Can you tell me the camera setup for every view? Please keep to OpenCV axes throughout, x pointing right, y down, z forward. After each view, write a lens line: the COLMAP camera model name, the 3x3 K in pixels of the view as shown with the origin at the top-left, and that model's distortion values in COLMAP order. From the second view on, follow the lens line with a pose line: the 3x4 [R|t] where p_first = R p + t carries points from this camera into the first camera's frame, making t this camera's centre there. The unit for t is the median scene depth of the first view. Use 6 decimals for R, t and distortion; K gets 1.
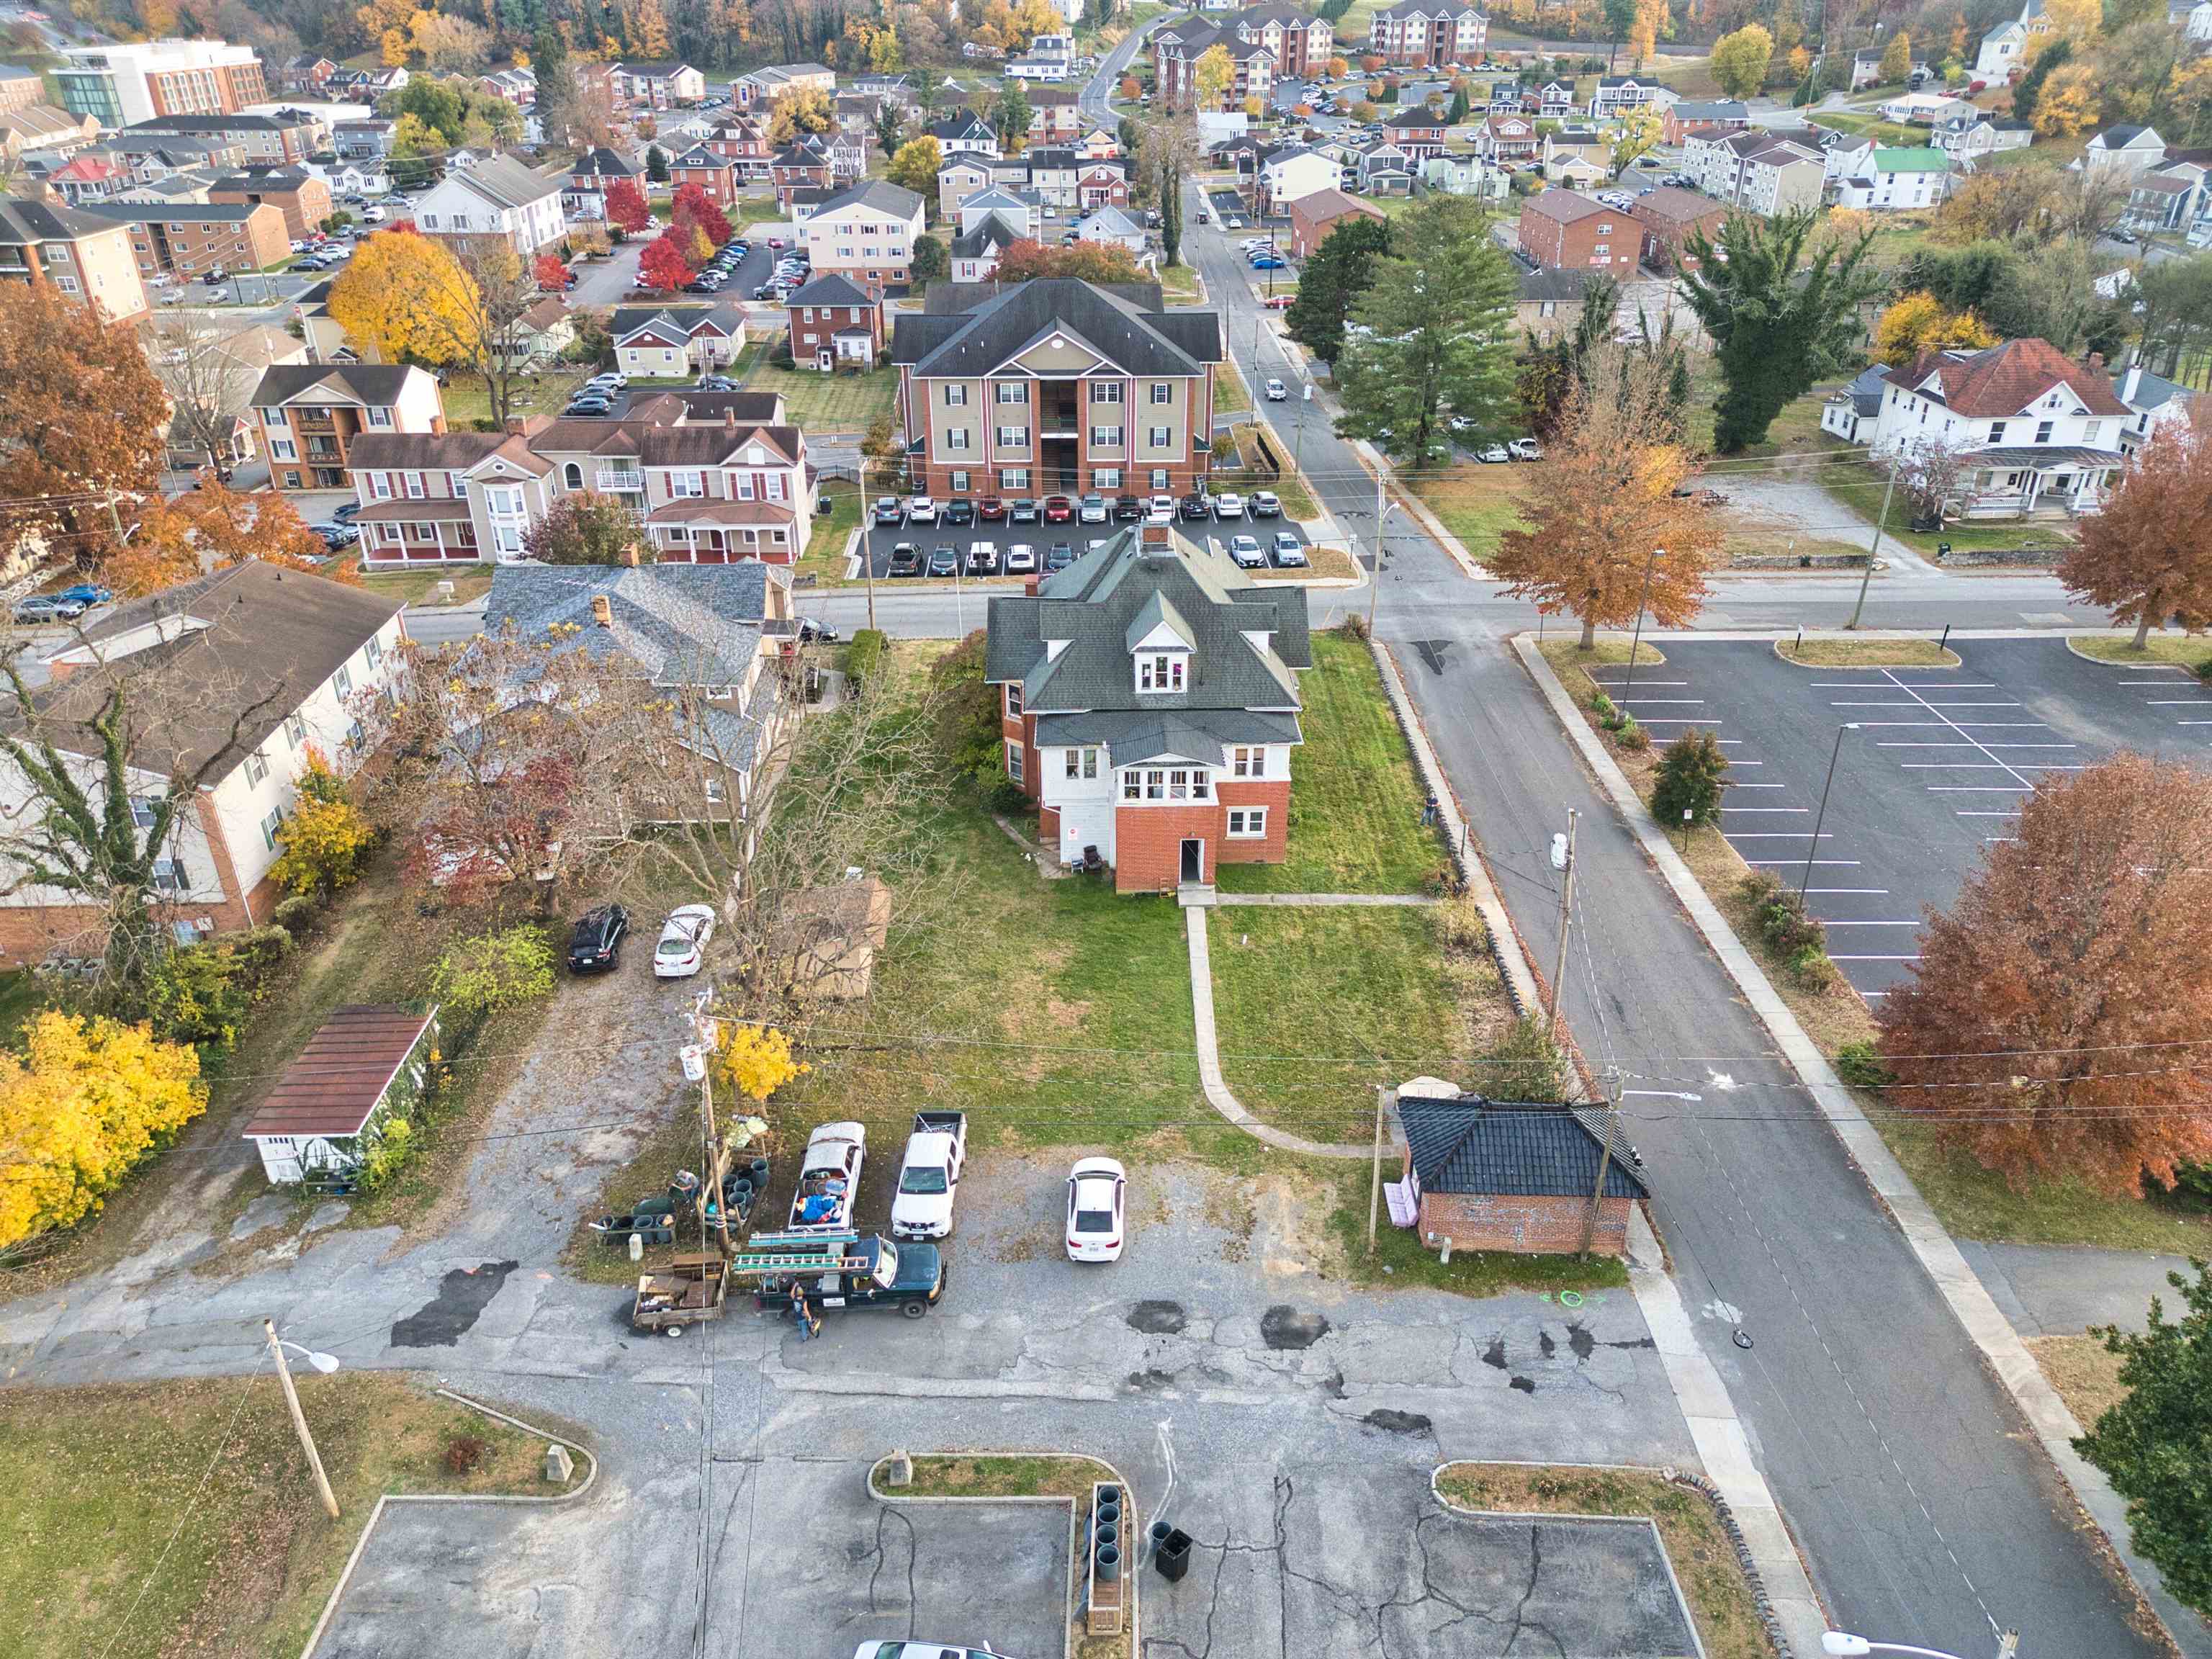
lens RADIAL K [[1560.5, 0, 1117.5], [0, 1560.5, 834.5], [0, 0, 1]] dist [0.040717, -0.001871]
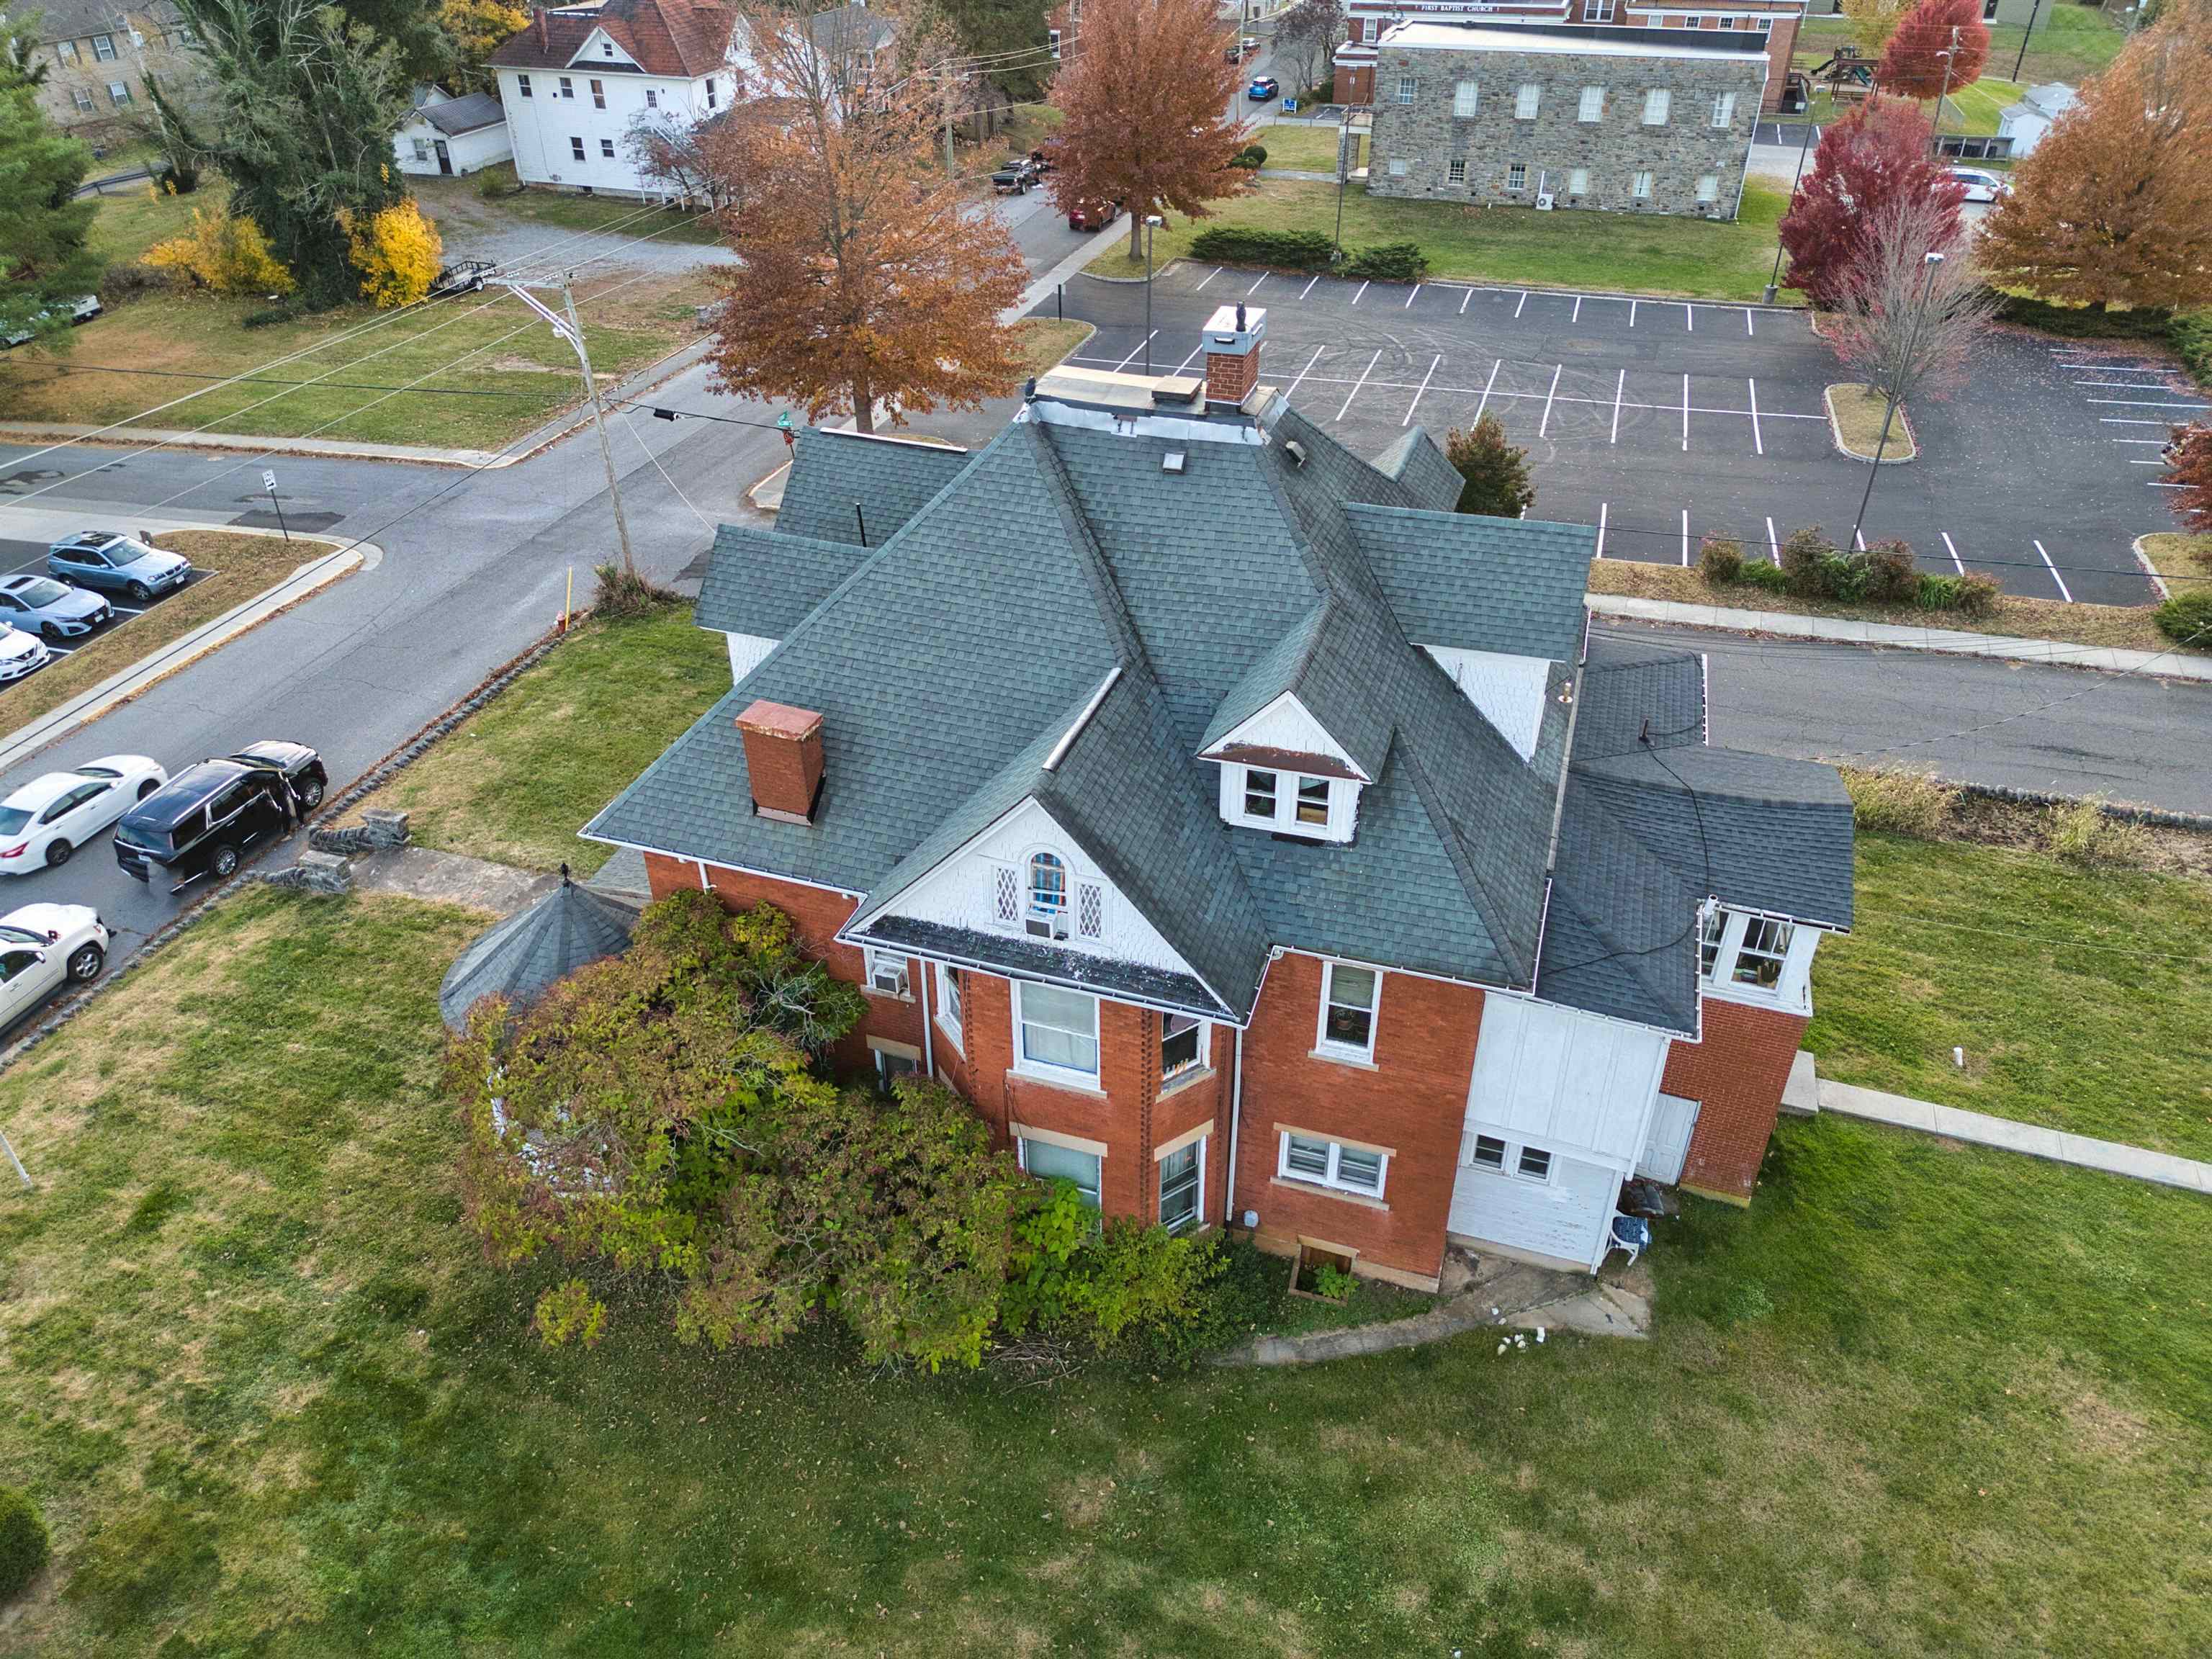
lens RADIAL K [[1525.4, 0, 1106.0], [0, 1525.4, 829.5], [0, 0, 1]] dist [0.049548, 0.003099]
pose [[0.319227, -0.530628, 0.785193, -0.295767], [0.458413, 0.811621, 0.362116, -0.243241], [-0.829428, 0.244346, 0.502338, 0.902461]]
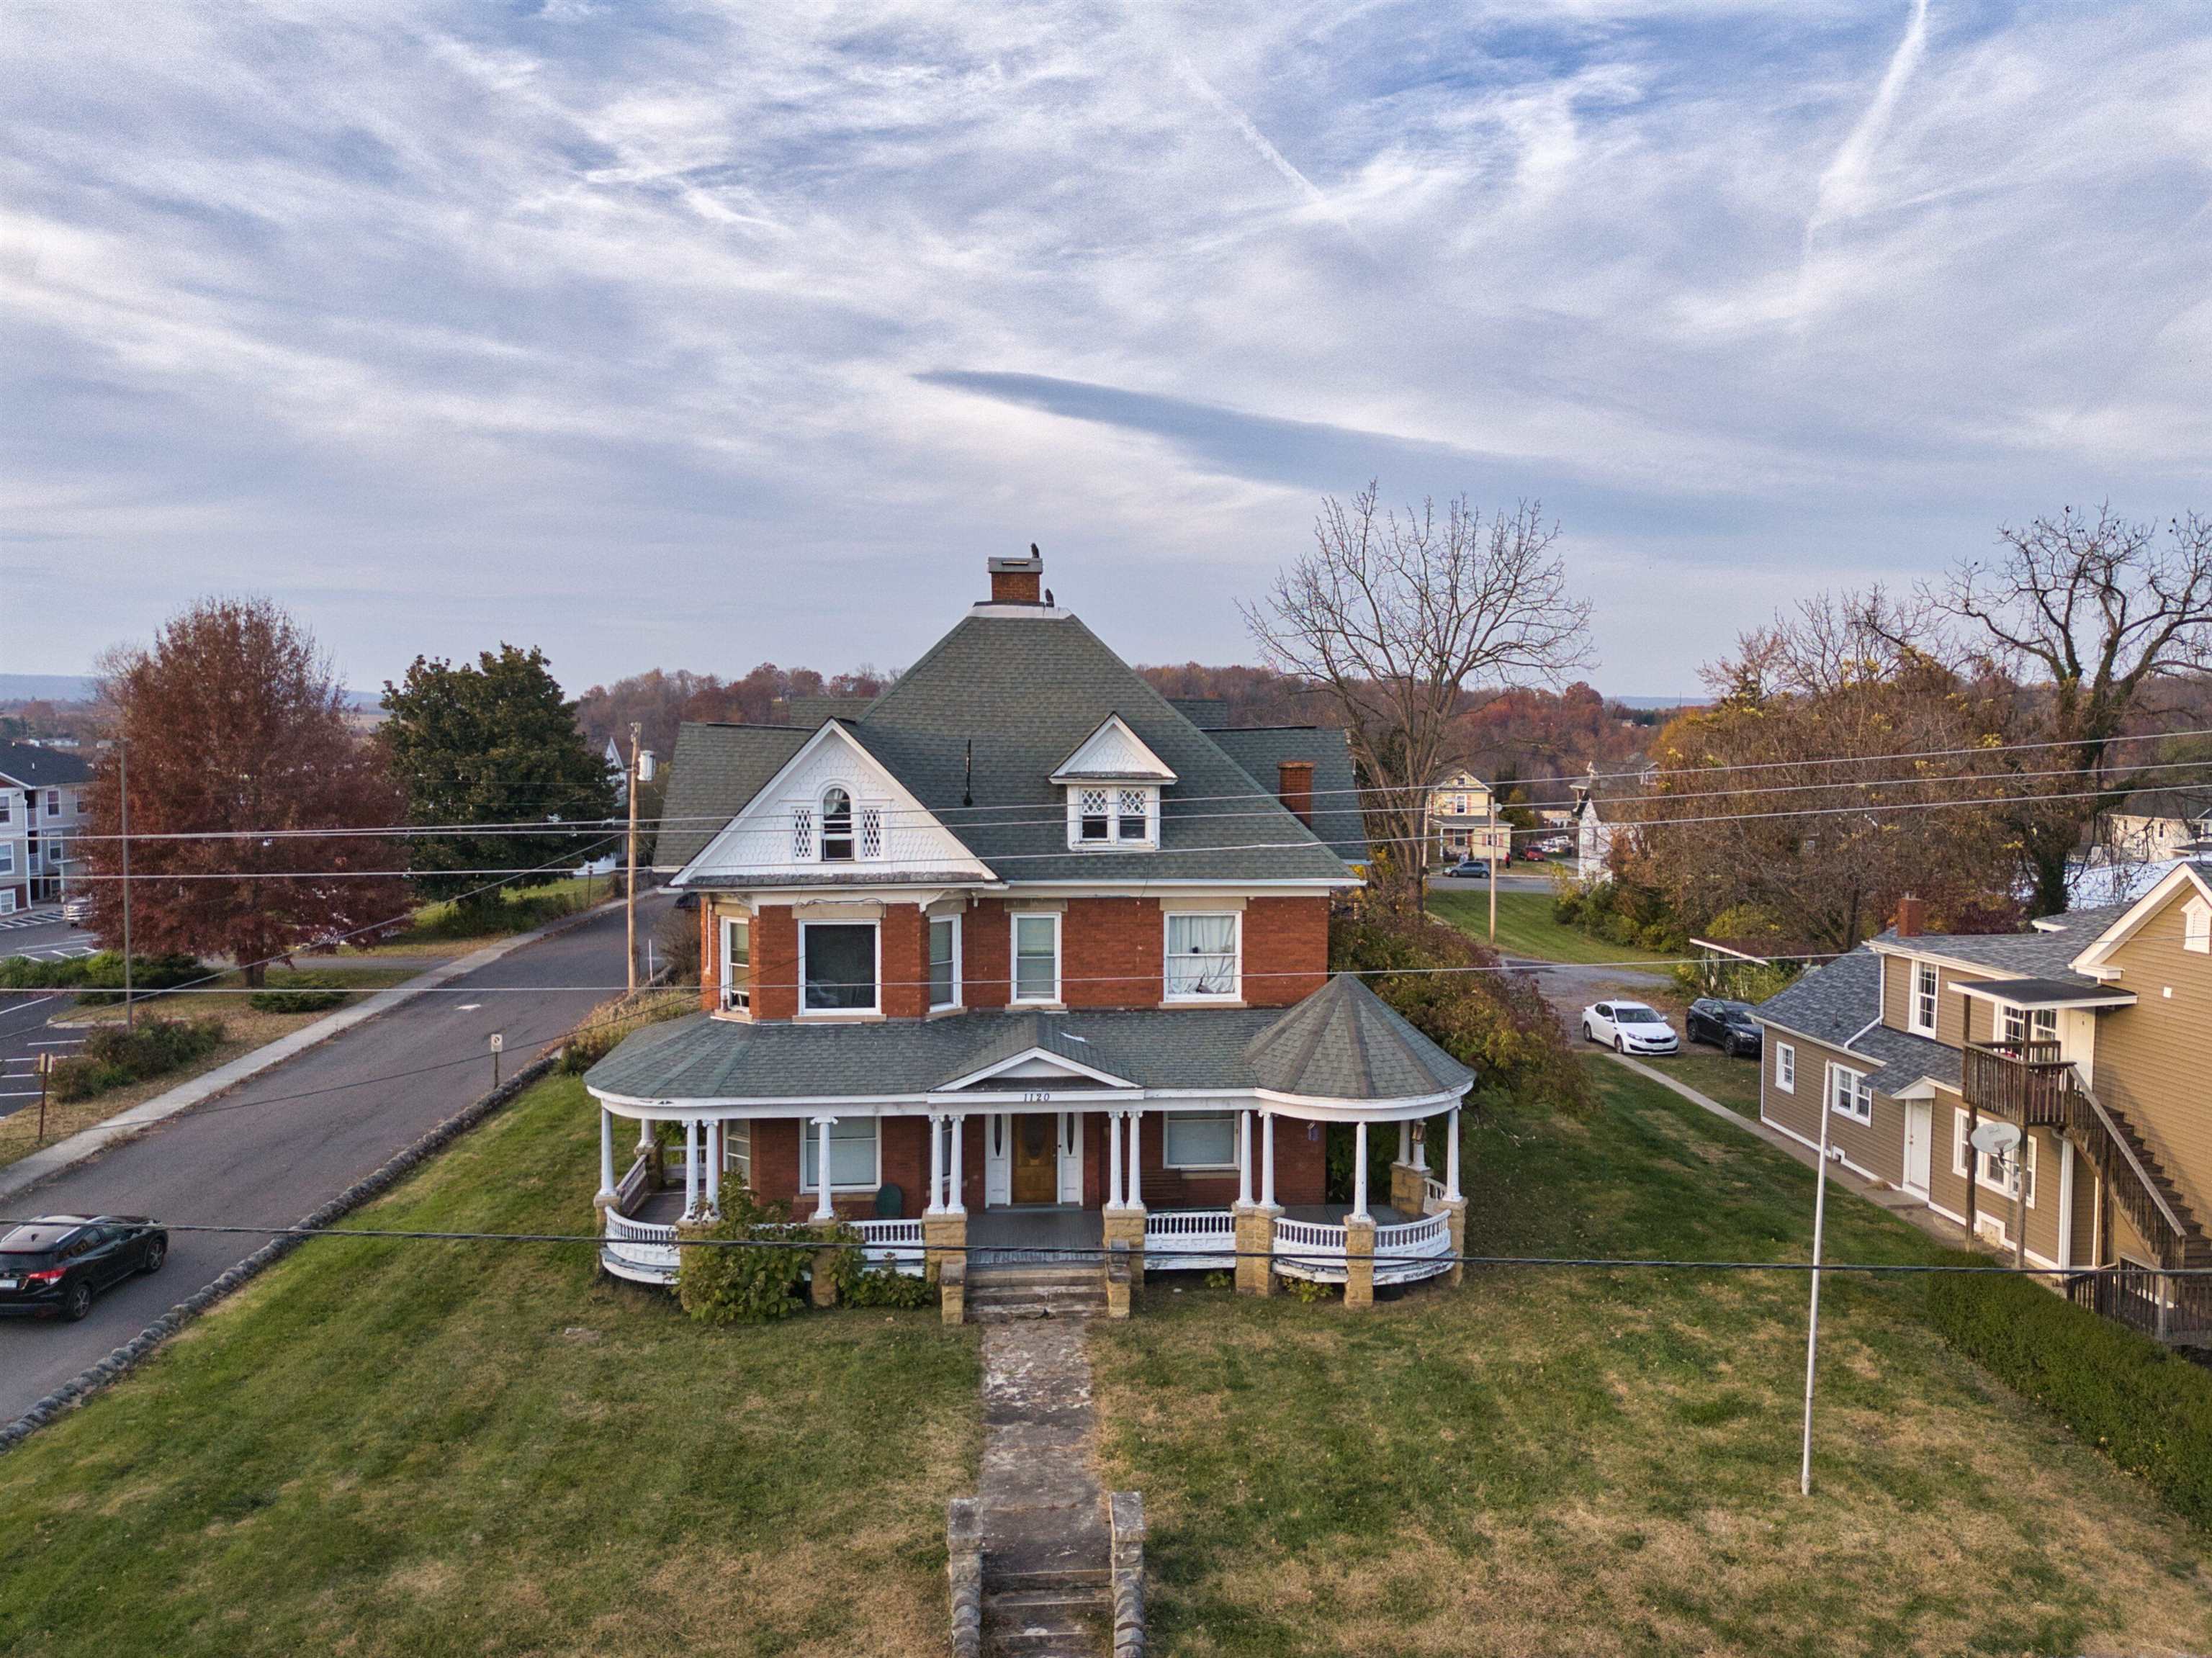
lens RADIAL K [[1640.4, 0, 1153.6], [0, 1640.4, 832.3], [0, 0, 1]] dist [0.035213, 0.002263]
pose [[-0.997915, -0.002288, -0.064503, 0.019508], [-0.036437, 0.844860, 0.533744, -0.418176], [0.053275, 0.534982, -0.843182, 1.532748]]
